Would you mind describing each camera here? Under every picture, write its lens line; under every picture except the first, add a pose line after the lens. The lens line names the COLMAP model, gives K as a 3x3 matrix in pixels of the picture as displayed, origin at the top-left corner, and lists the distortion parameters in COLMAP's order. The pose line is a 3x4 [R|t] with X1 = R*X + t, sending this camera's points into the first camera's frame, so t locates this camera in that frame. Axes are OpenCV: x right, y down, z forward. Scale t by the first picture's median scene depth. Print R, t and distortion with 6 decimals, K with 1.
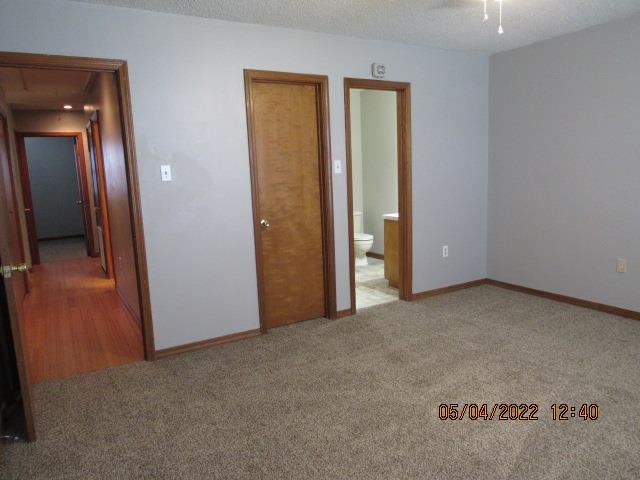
lens RADIAL K [[458.7, 0, 320.0], [0, 458.7, 240.0], [0, 0, 1]] dist [-0.002827, -0.000120]
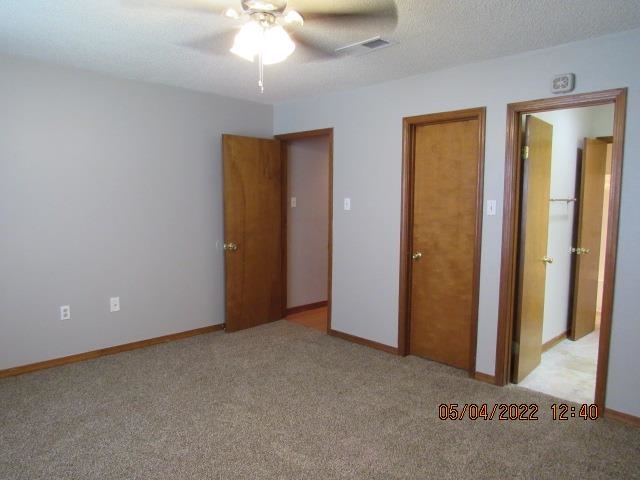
lens RADIAL K [[458.7, 0, 320.0], [0, 458.7, 240.0], [0, 0, 1]] dist [-0.002827, -0.000120]
pose [[0.257974, 0.123633, -0.958209, 0.841280], [-0.171206, 0.981933, 0.080601, -0.118615], [0.950862, 0.143258, 0.274480, 0.486888]]
